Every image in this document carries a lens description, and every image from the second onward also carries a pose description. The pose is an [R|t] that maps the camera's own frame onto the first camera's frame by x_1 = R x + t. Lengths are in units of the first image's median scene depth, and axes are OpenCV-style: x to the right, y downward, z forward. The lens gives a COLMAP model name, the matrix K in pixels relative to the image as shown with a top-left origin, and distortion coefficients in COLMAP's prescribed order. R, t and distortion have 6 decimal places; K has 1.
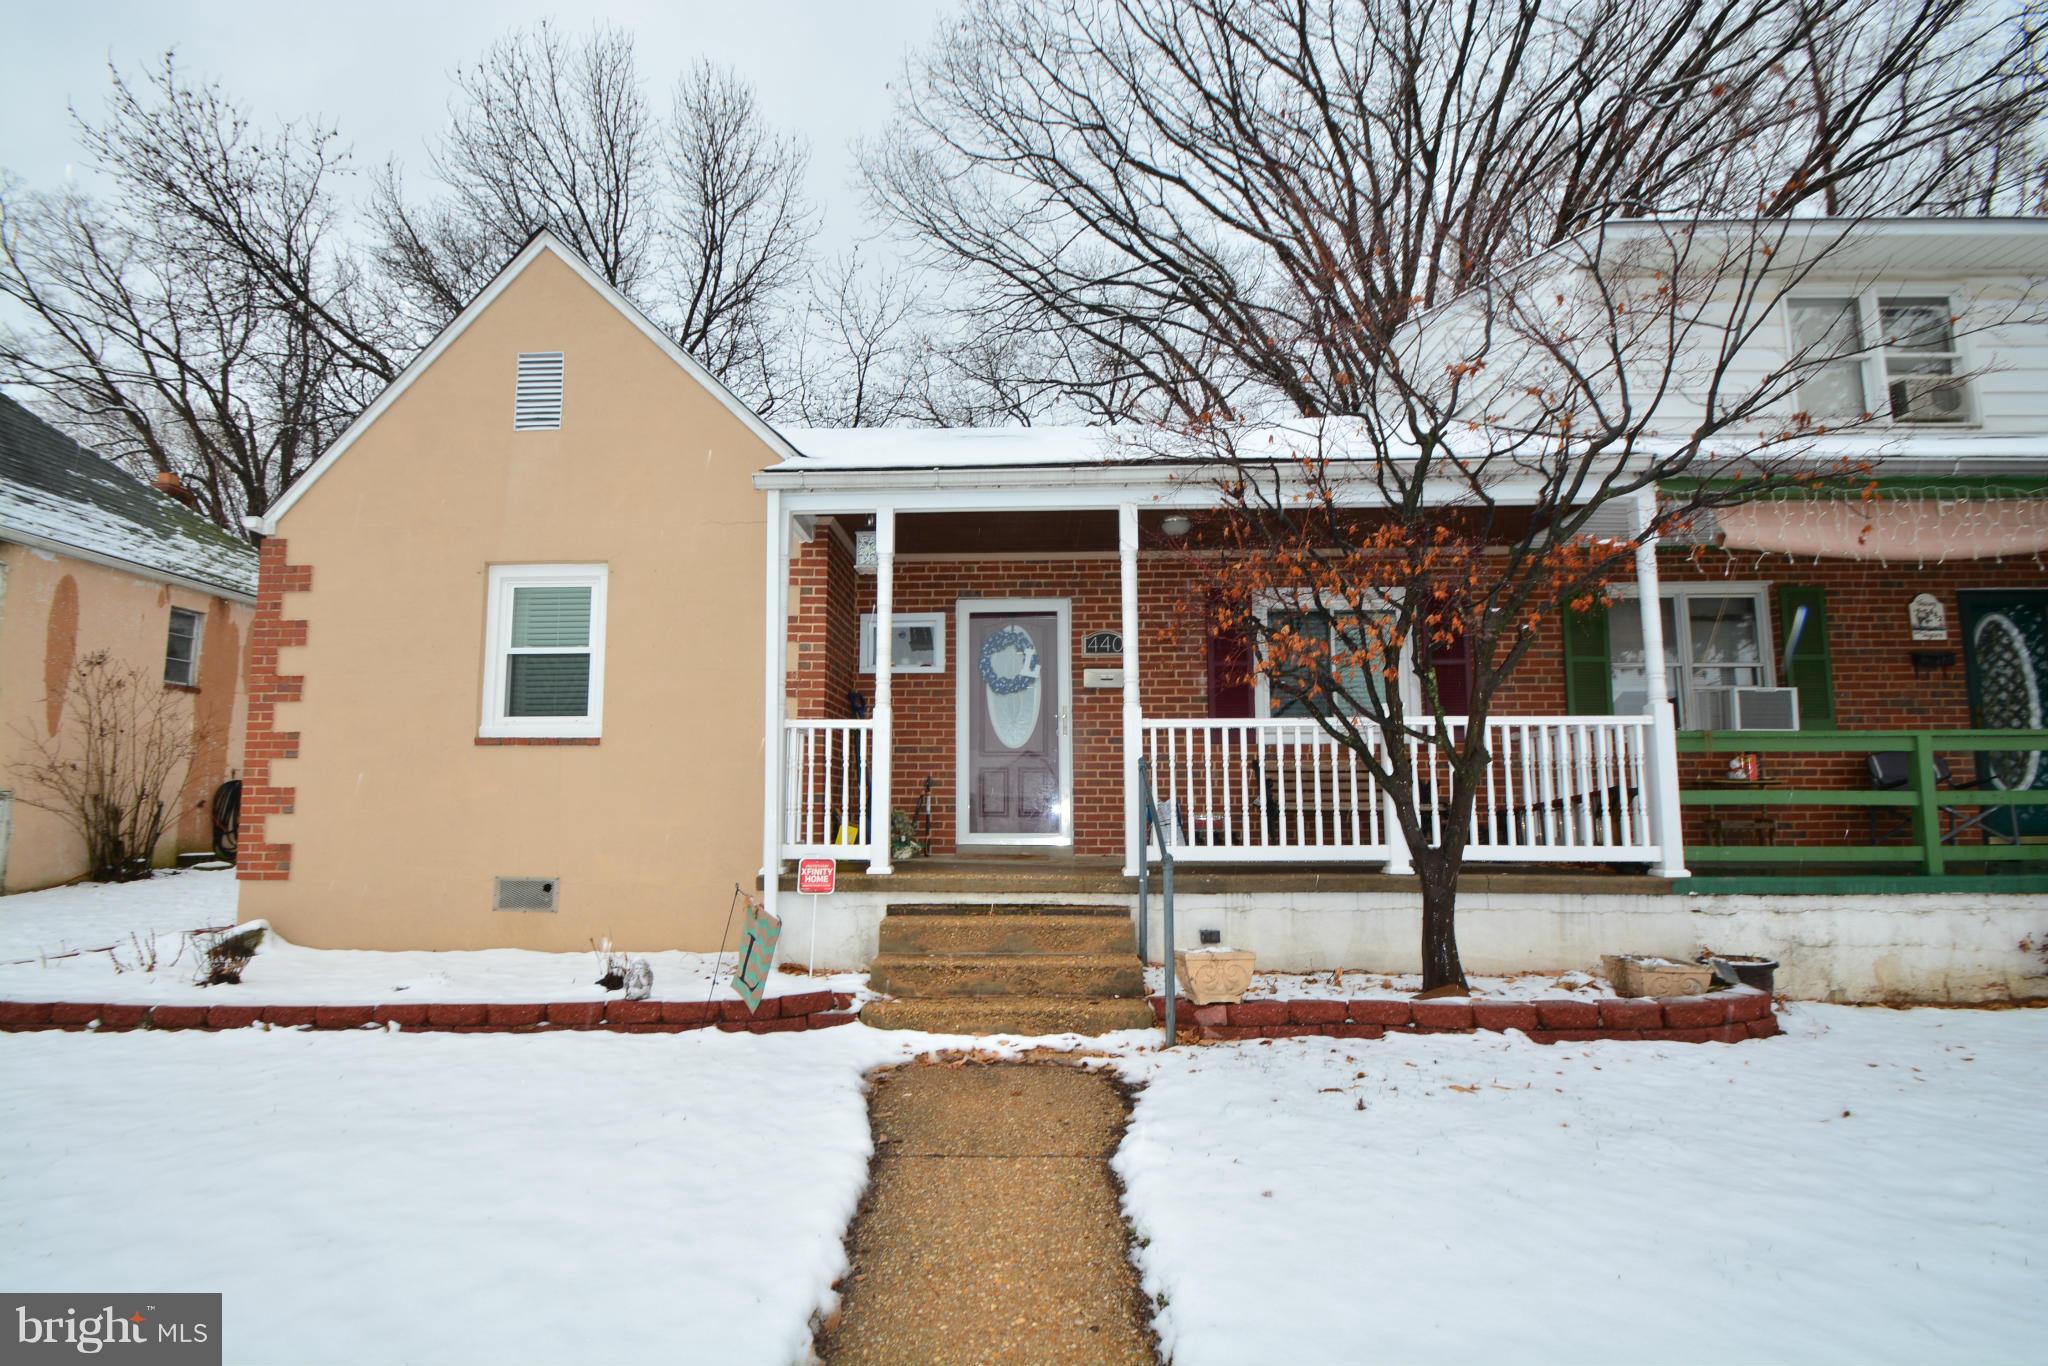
lens RADIAL K [[896.2, 0, 990.9], [0, 896.2, 714.2], [0, 0, 1]] dist [0.017544, -0.020183]
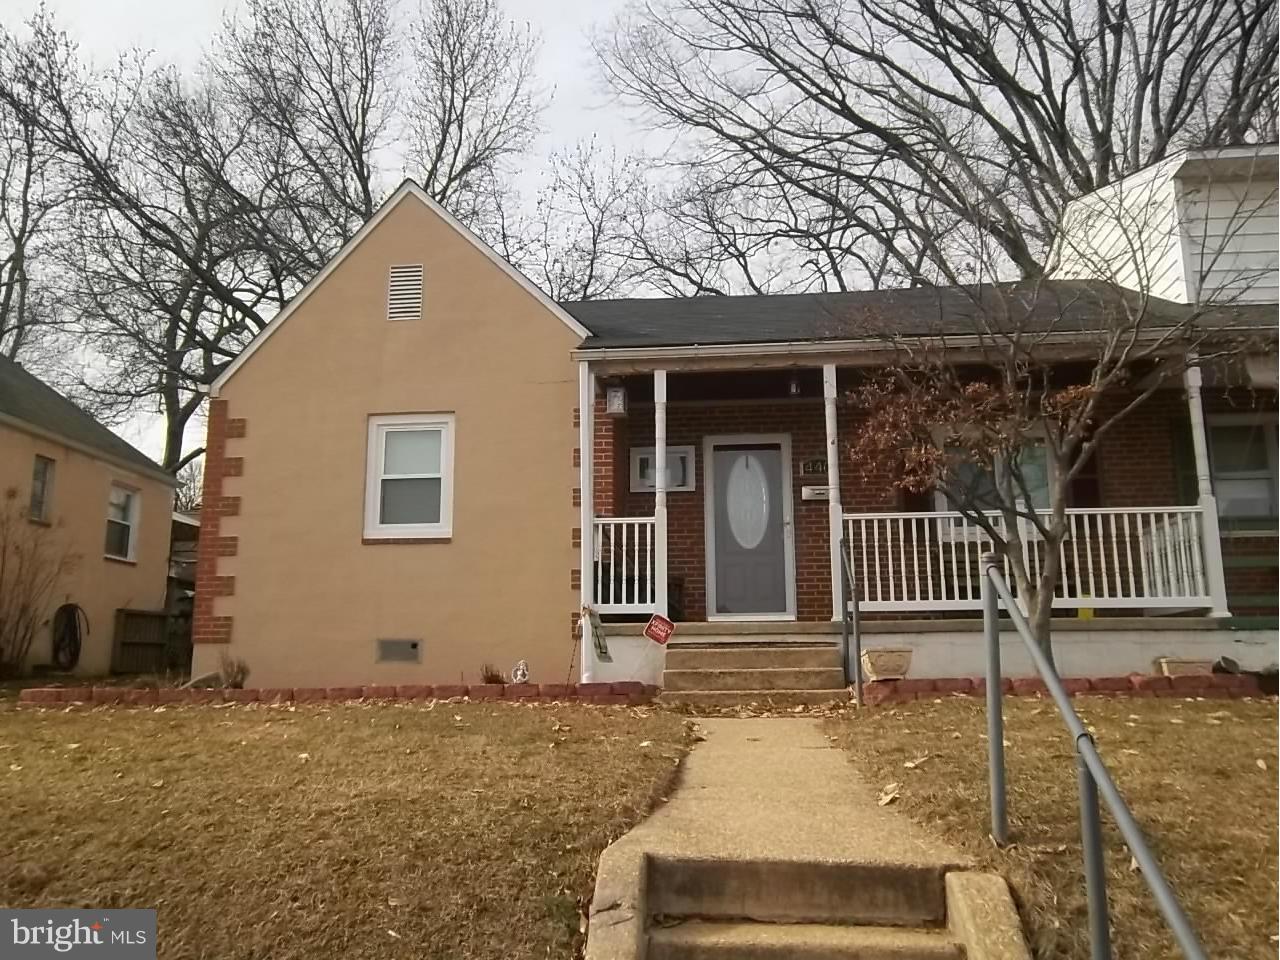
lens RADIAL K [[1055.1, 0, 640.0], [0, 1055.1, 480.0], [0, 0, 1]] dist [0.002408, 0.000456]
pose [[0.998206, -0.015376, -0.057862, -0.048277], [0.009890, 0.995530, -0.093930, 0.092637], [0.059048, 0.093189, 0.993896, -0.606765]]
